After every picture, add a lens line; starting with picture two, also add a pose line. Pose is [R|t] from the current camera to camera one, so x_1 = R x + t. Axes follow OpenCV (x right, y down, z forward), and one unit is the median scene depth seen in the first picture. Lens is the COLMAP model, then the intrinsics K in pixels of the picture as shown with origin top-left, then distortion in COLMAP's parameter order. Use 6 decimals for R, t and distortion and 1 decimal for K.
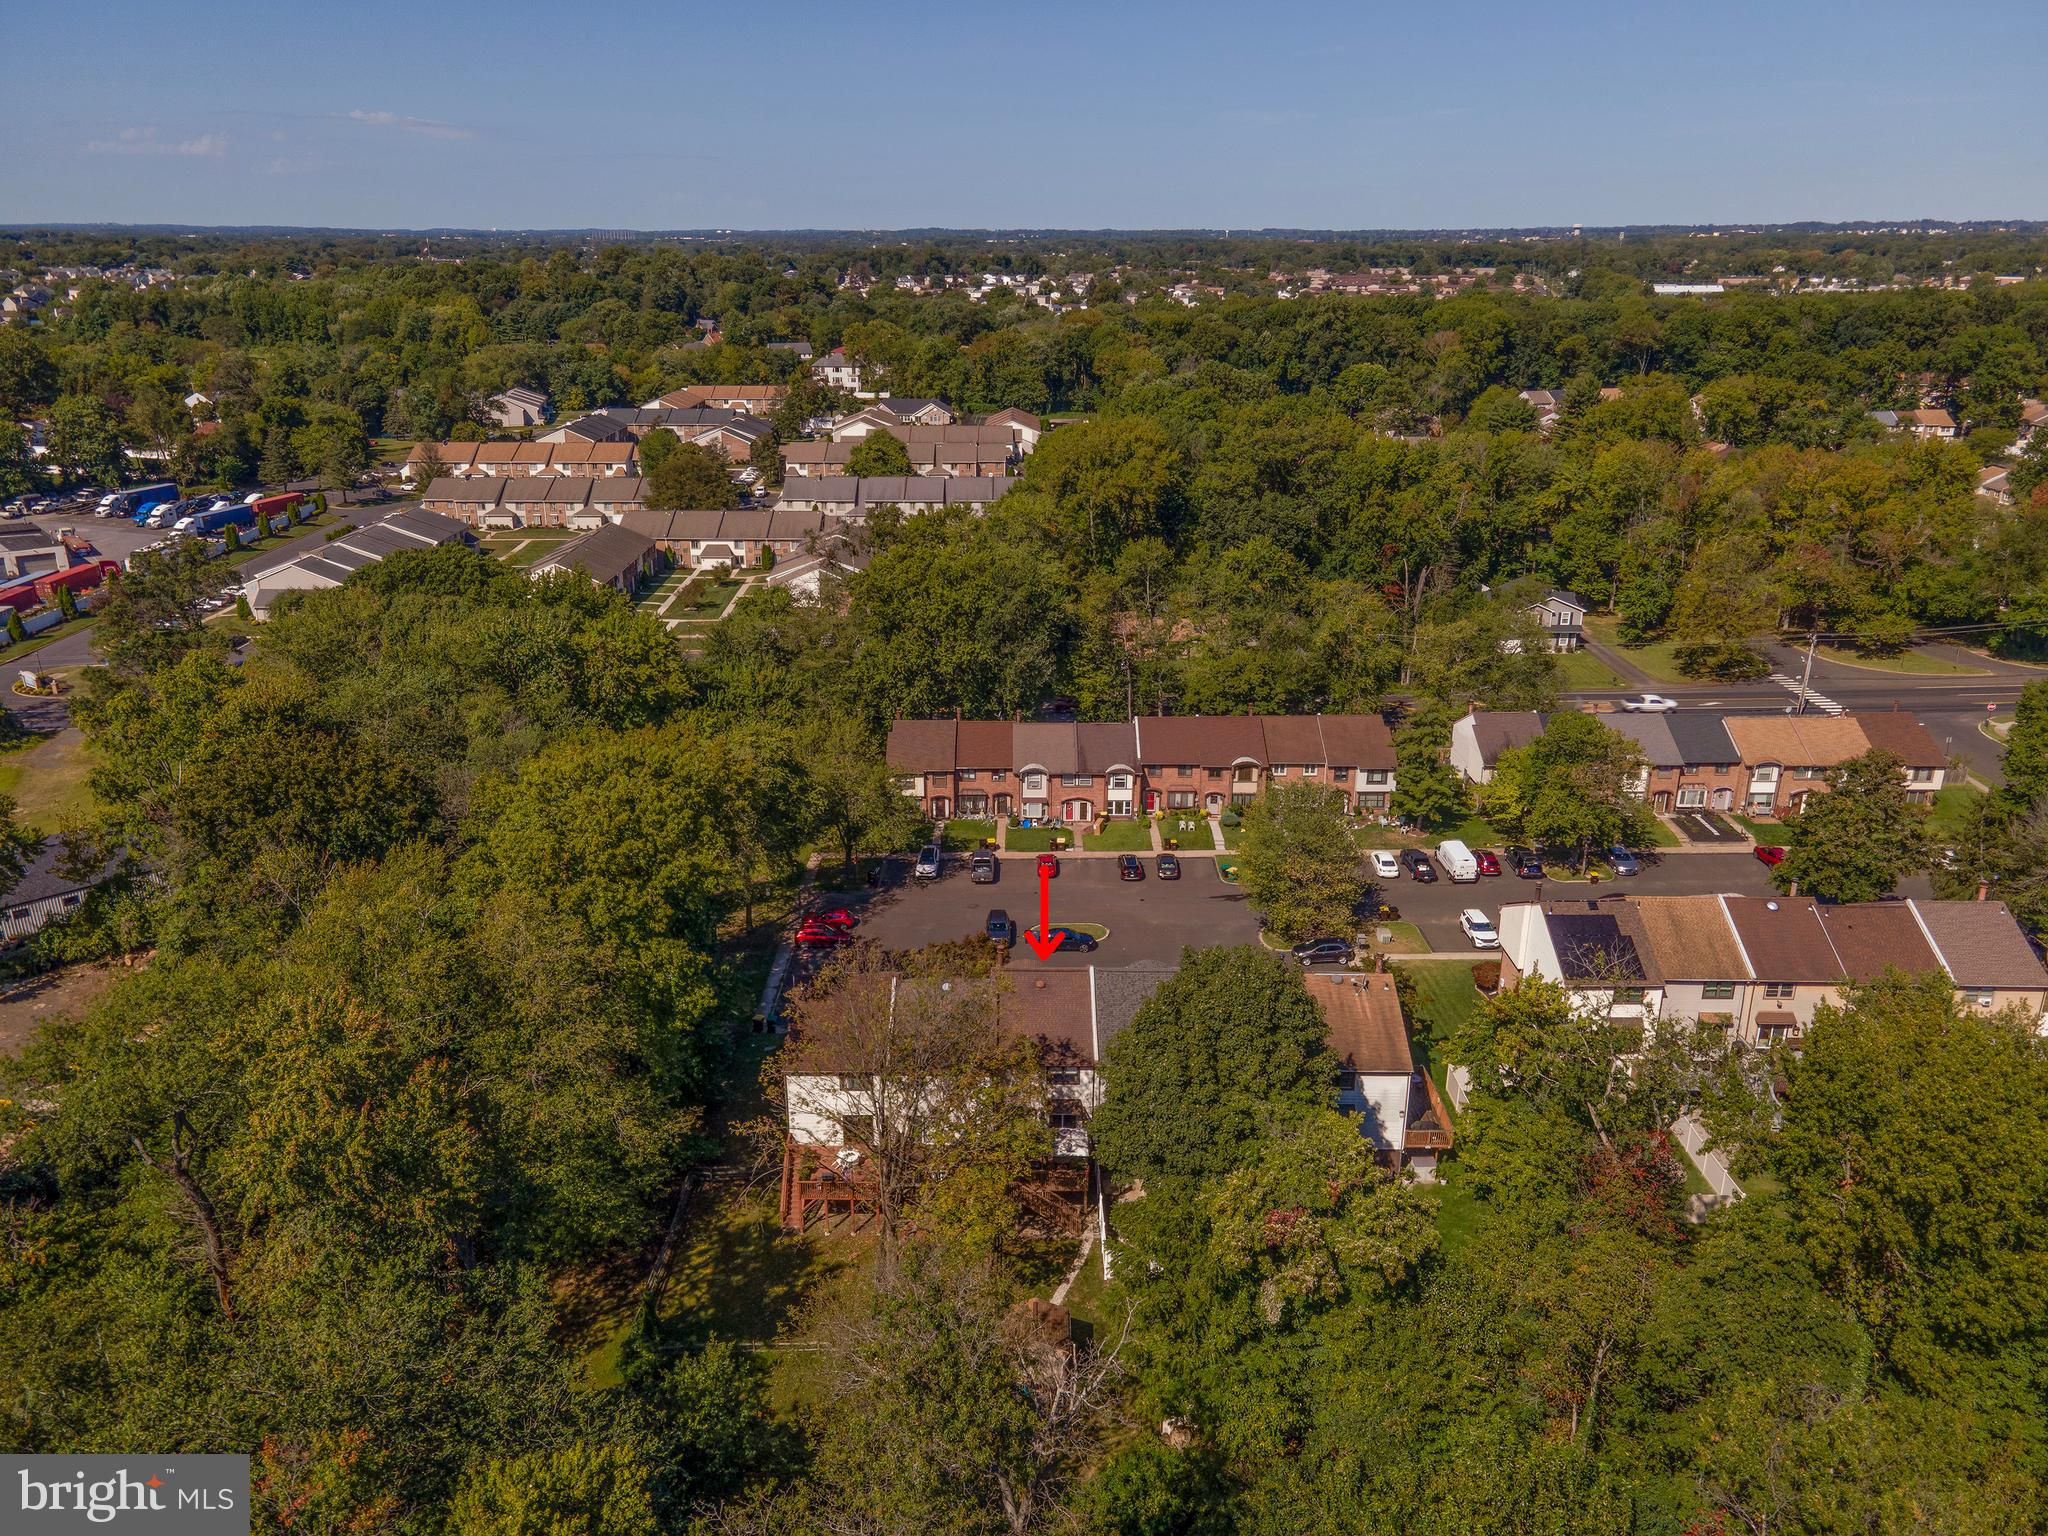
lens RADIAL K [[1474.9, 0, 1012.4], [0, 1474.9, 768.0], [0, 0, 1]] dist [0.026195, 0.005635]
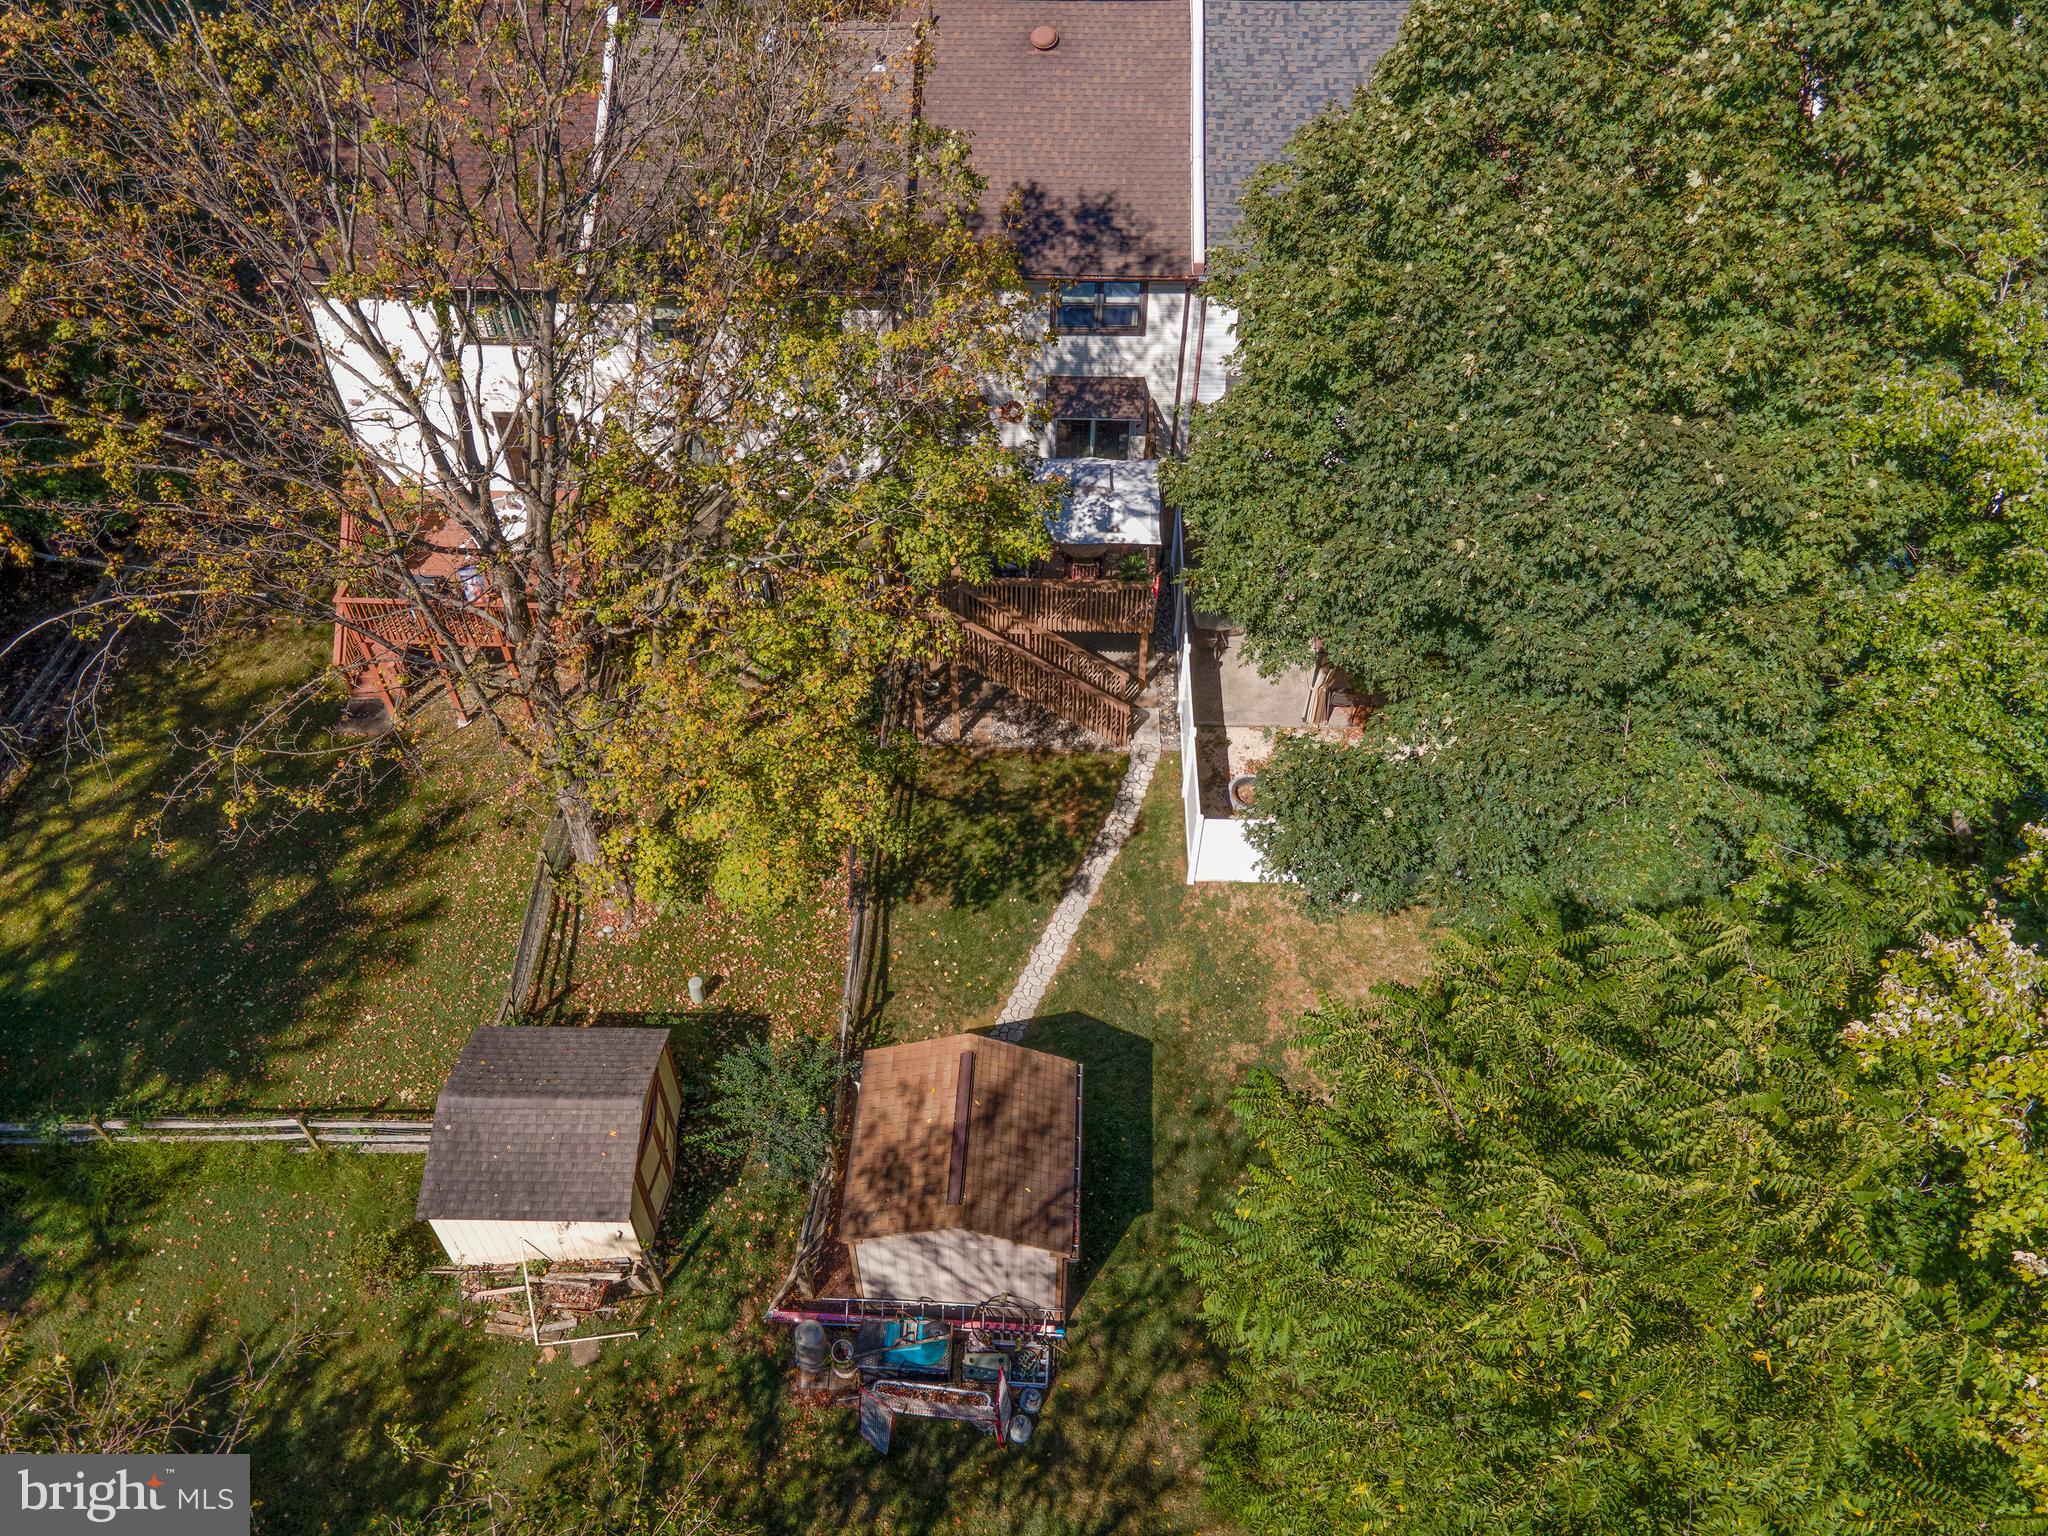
lens RADIAL K [[1474.9, 0, 1011.2], [0, 1474.9, 771.2], [0, 0, 1]] dist [0.026195, 0.005635]
pose [[0.999361, 0.023355, -0.027046, 0.027518], [-0.007824, 0.881509, 0.472102, 0.147581], [0.034867, -0.471589, 0.881129, 0.673218]]
